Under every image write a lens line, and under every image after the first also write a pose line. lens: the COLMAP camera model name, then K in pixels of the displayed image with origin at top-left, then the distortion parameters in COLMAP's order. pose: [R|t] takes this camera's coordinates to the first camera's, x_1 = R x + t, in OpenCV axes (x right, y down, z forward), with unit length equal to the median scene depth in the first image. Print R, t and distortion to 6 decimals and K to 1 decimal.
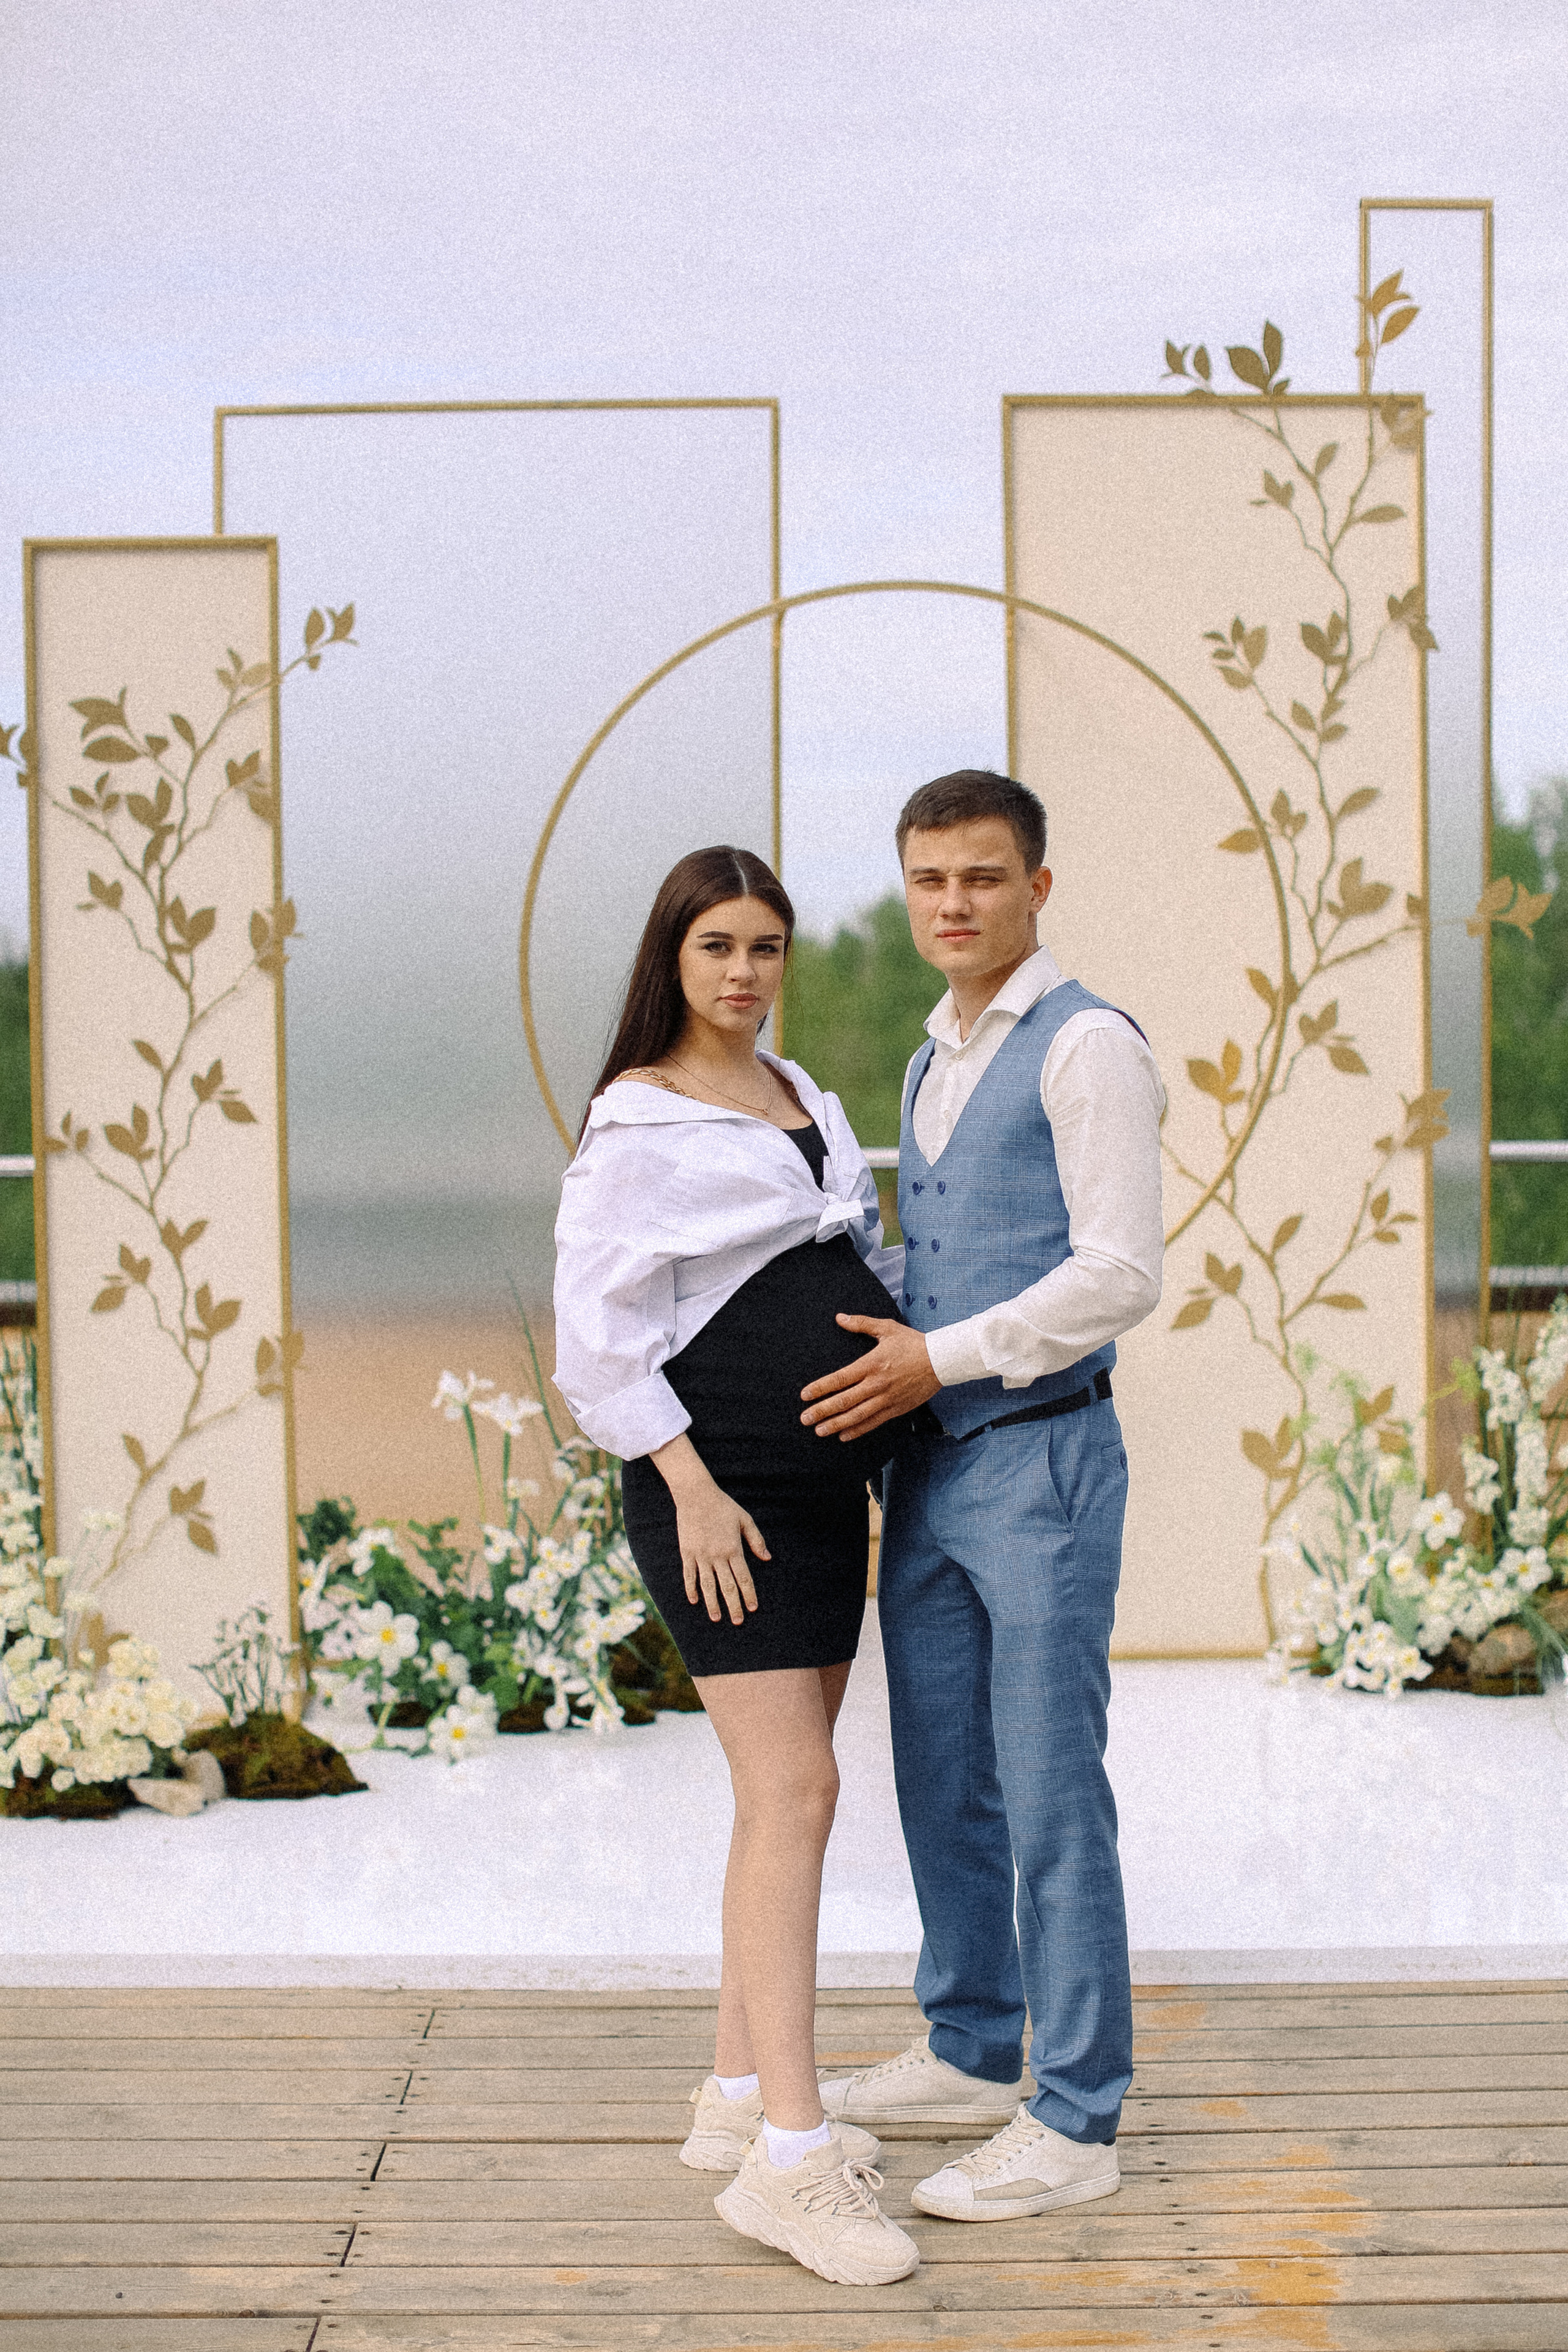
lens RADIAL K [[3263.3, 0, 769.5], [0, 3263.3, 1140.6], [0, 0, 1]] dist [-0.137541, 0.161024]
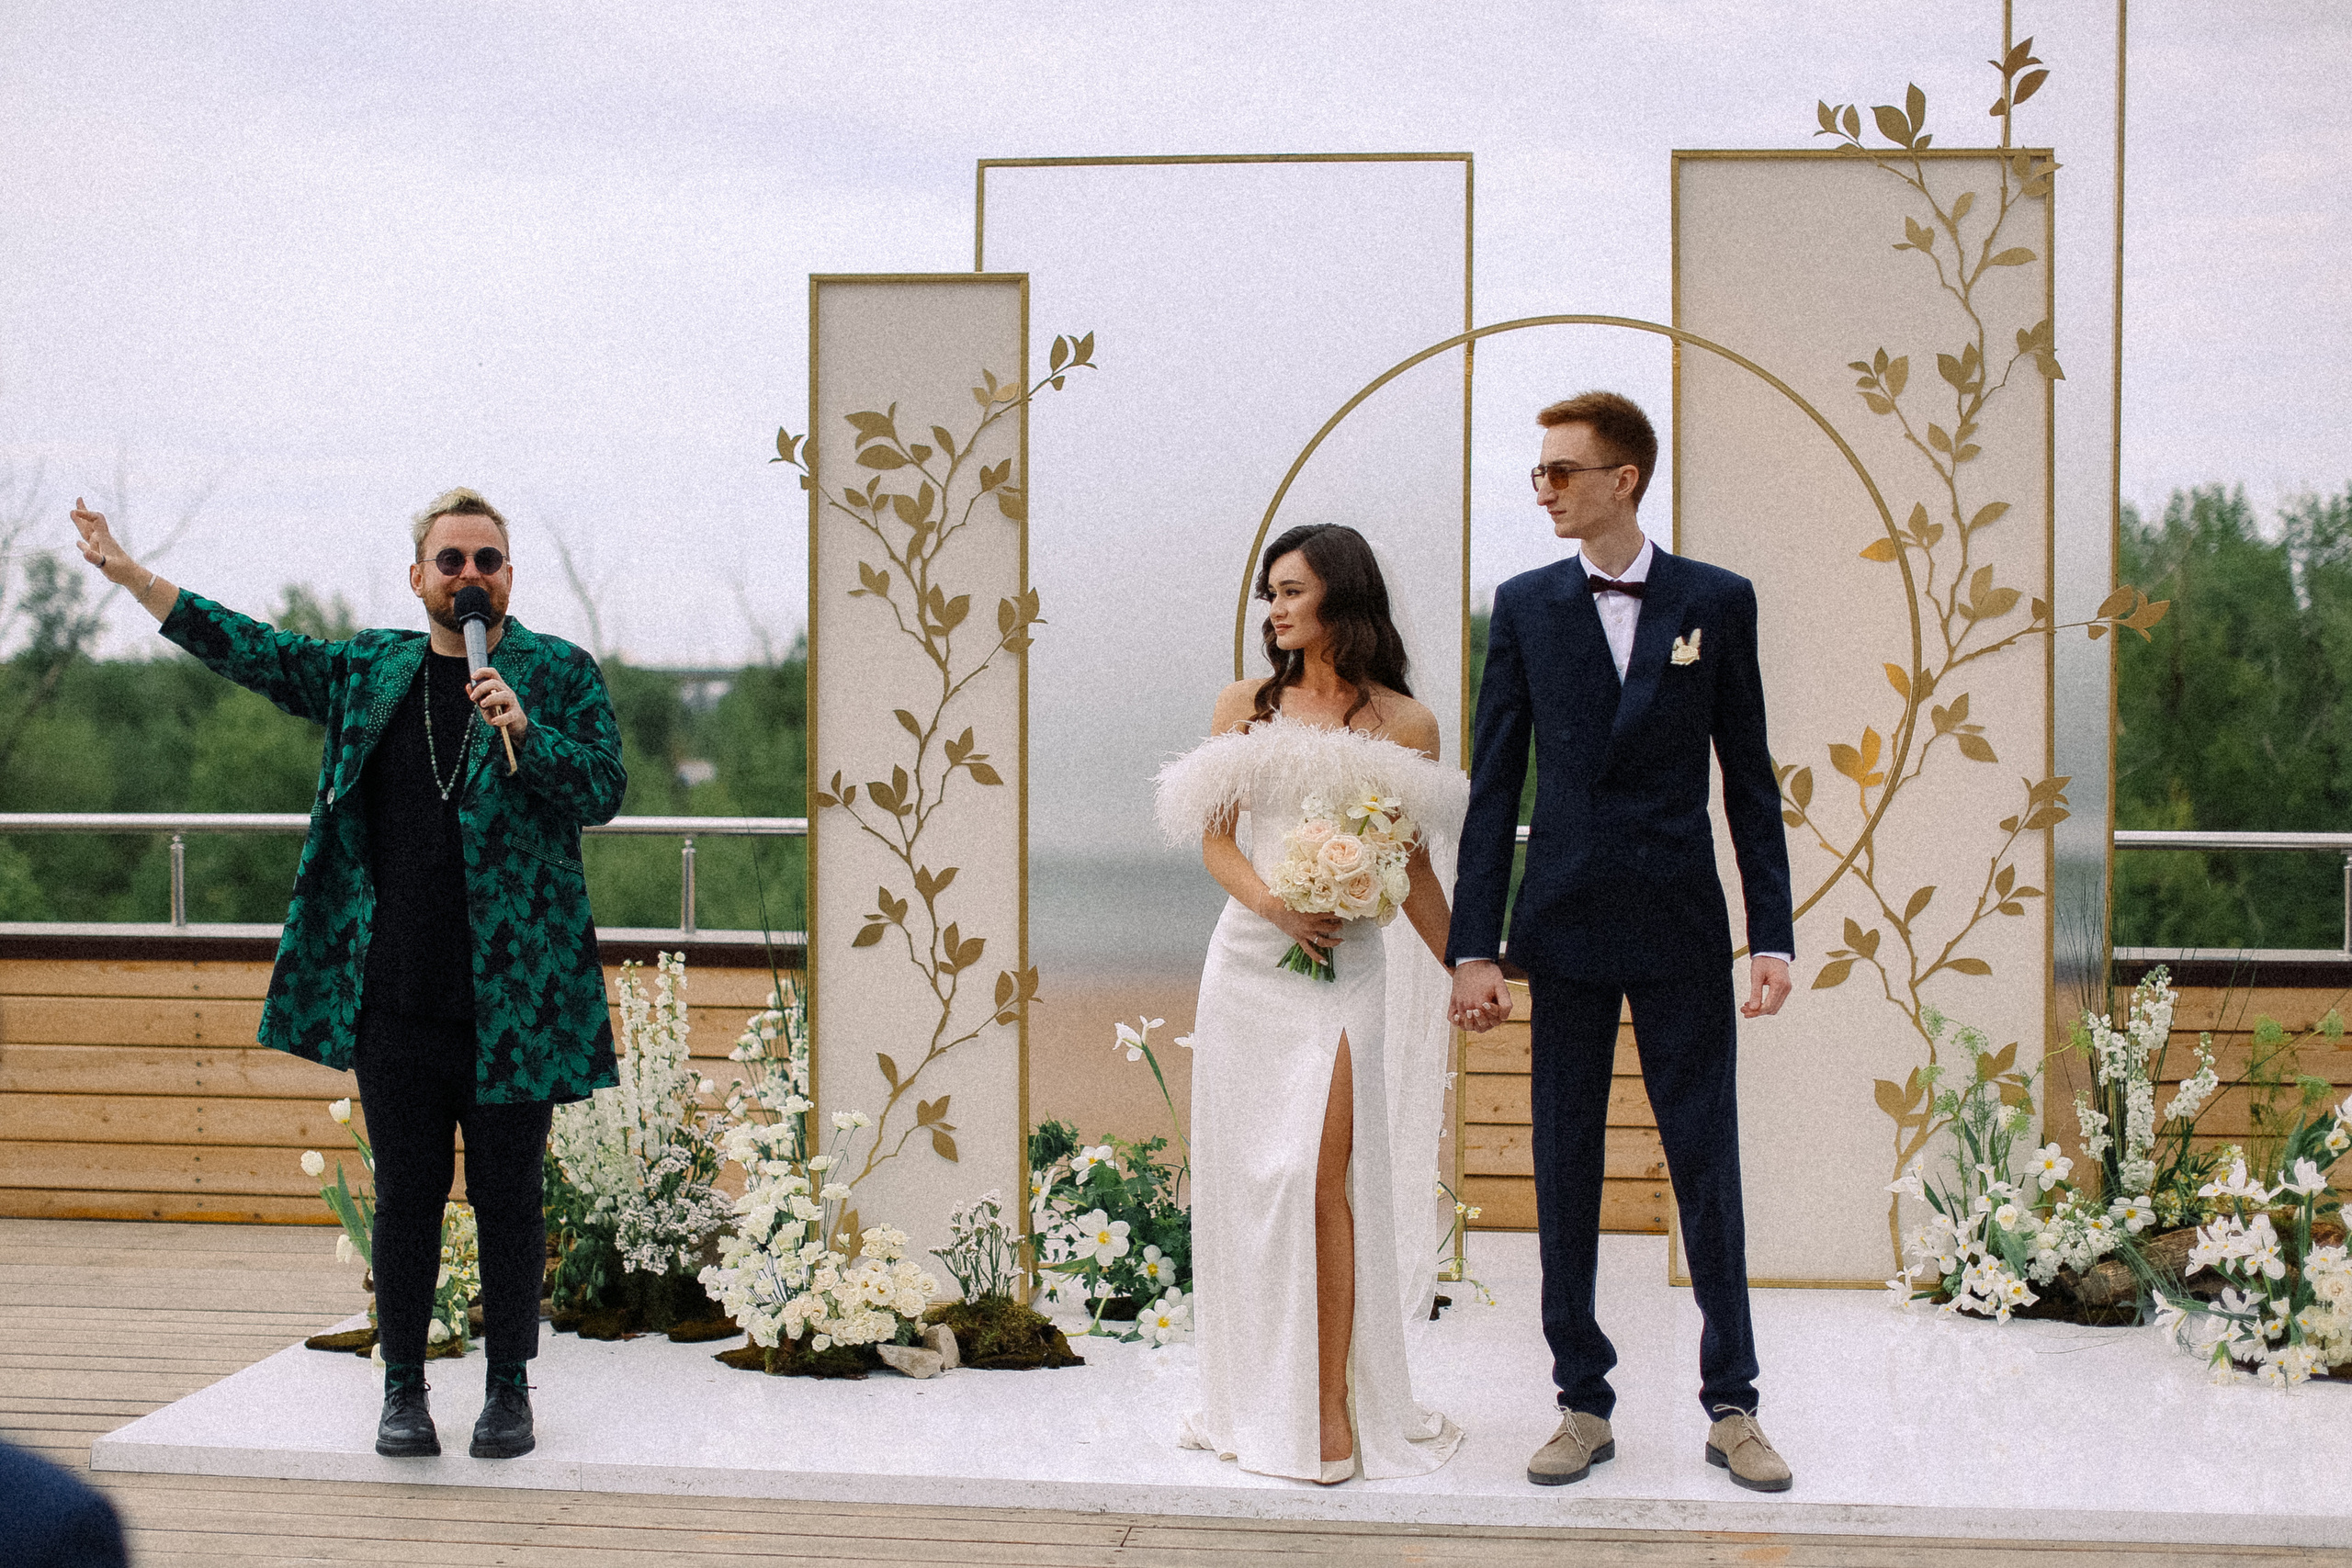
lens RADIAL K [[3263.0, 0, 1176.0], [0, 3263.0, 784.0], [0, 0, 1]] dist [-0.137541, 0.161024]
pose [[0.994446, 0.018474, -0.103618, 0.021604], [-0.020505, 0.999617, -0.018578, 0.013963], [0.103235, 0.020600, 0.994444, -0.129476]]
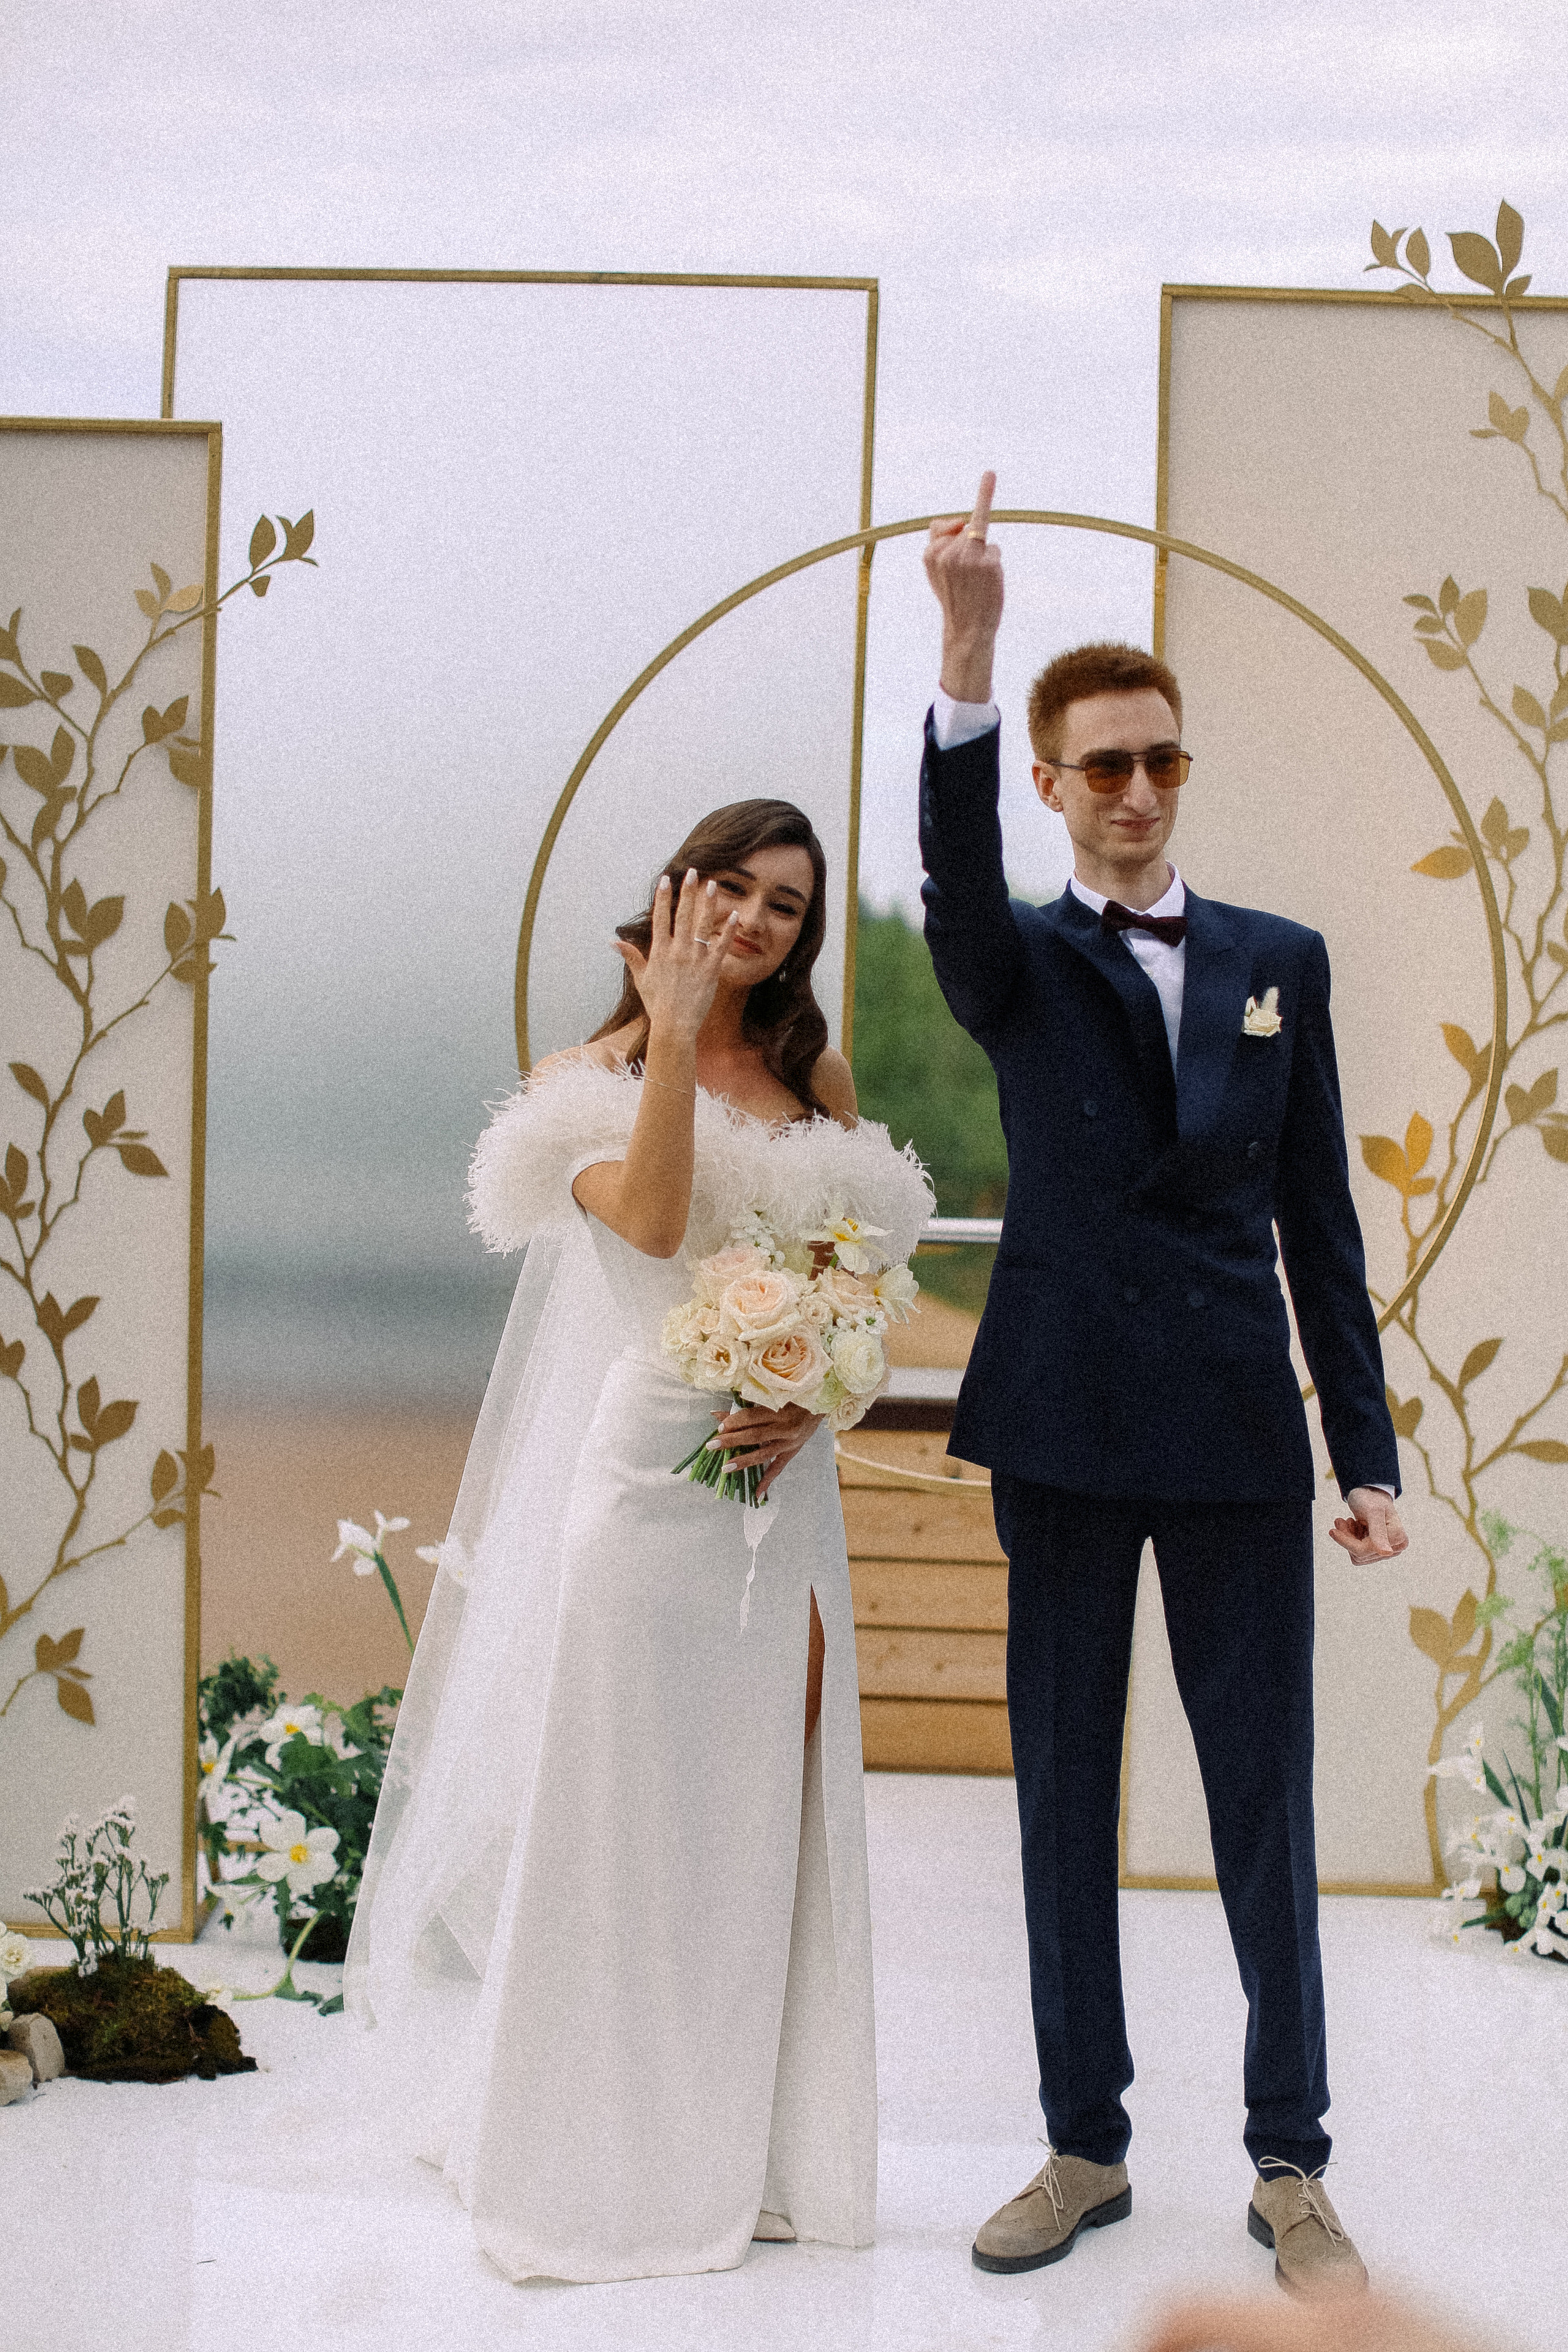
lens RADIAL K [[3226.0, 0, 783.0], [0, 3226.0, 1059.4], [0, 0, 1]] dist [-0.118269, 0.065054]
pose [[0.998708, 0.041757, -0.028948, 0.010434], [-0.042225, 0.998985, -0.015716, -0.026215], [0.028263, 0.016918, 0.999457, 0.225911]]
